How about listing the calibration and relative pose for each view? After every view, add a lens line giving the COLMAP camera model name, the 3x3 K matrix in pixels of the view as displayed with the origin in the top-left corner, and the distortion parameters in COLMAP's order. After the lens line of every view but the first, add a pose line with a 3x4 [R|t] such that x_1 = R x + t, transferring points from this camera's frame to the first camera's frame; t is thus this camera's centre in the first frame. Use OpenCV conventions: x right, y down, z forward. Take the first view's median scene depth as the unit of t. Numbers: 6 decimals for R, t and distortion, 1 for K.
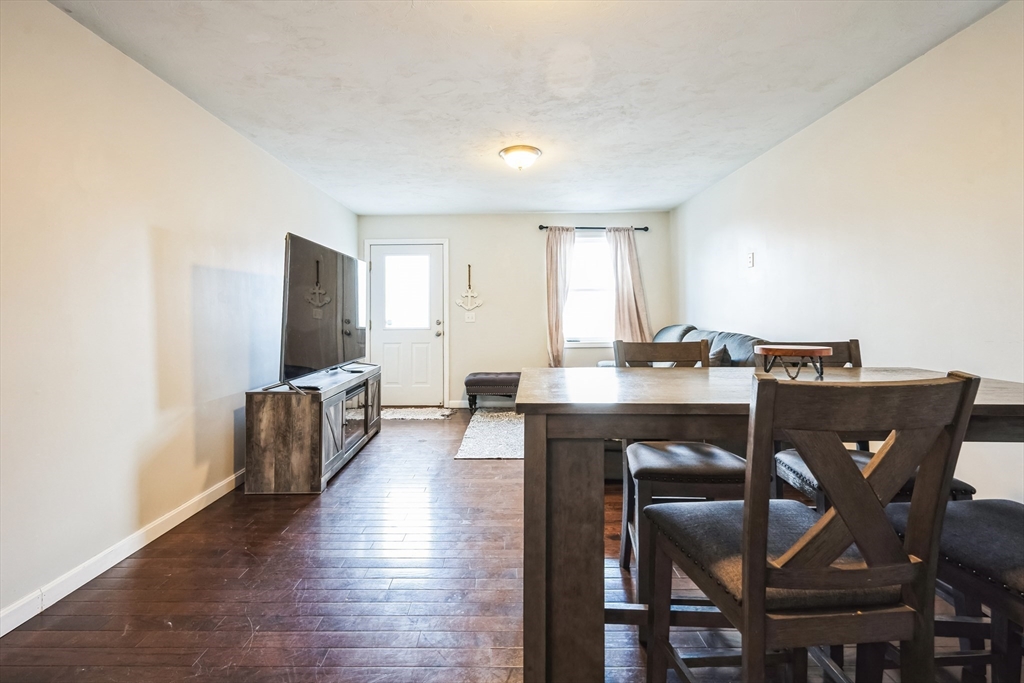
lens RADIAL K [[452.3, 0, 458.6], [0, 452.3, 321.6], [0, 0, 1]] dist [-0.000357, 0.000139]
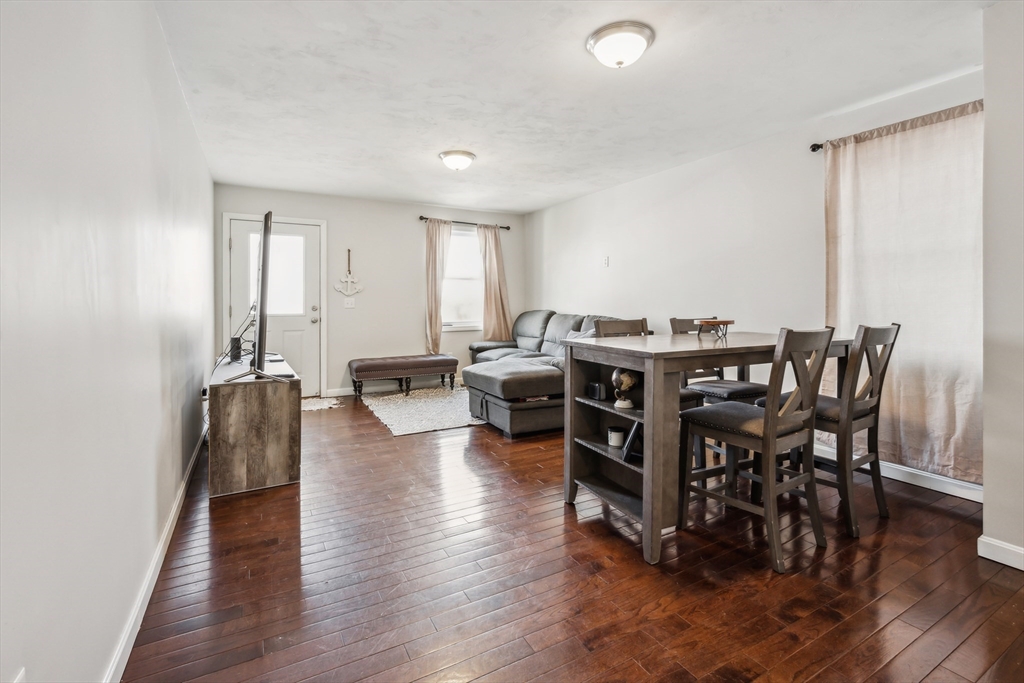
lens RADIAL K [[461.8, 0, 499.9], [0, 461.8, 323.0], [0, 0, 1]] dist [-0.001748, -0.000328]
pose [[0.870680, -0.015850, 0.491594, -0.372024], [0.000372, 0.999502, 0.031567, 0.004485], [-0.491849, -0.027302, 0.870252, -0.063589]]
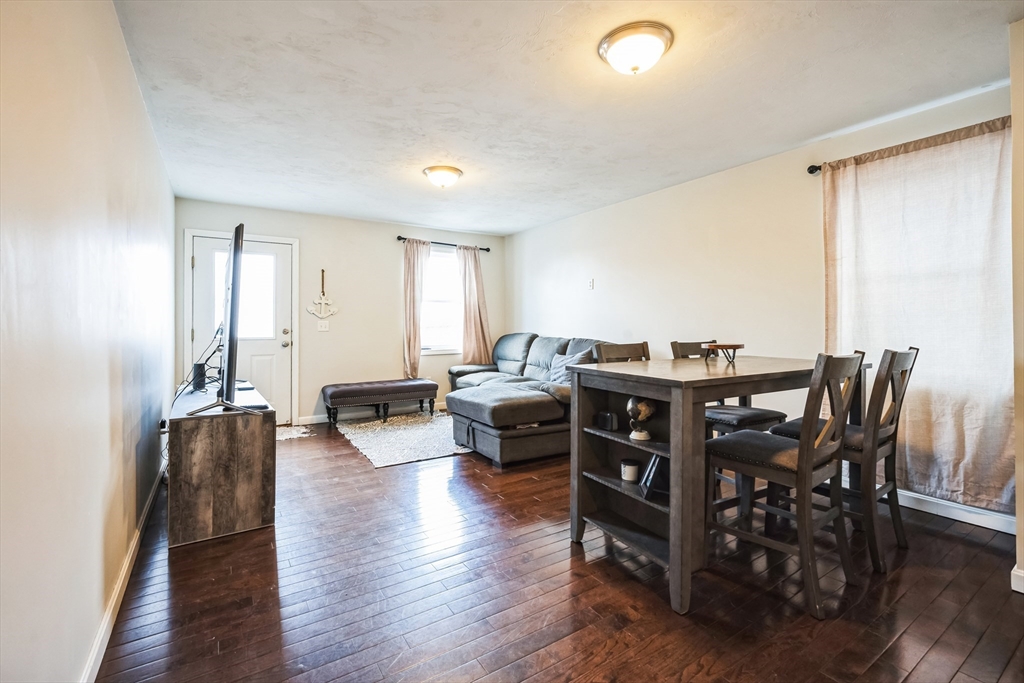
lens RADIAL K [[455.8, 0, 504.3], [0, 455.8, 340.0], [0, 0, 1]] dist [-0.001681, -0.000068]
pose [[0.832134, -0.011915, 0.554447, -0.377480], [0.001261, 0.999807, 0.019593, 0.002960], [-0.554574, -0.015604, 0.831988, 0.017981]]
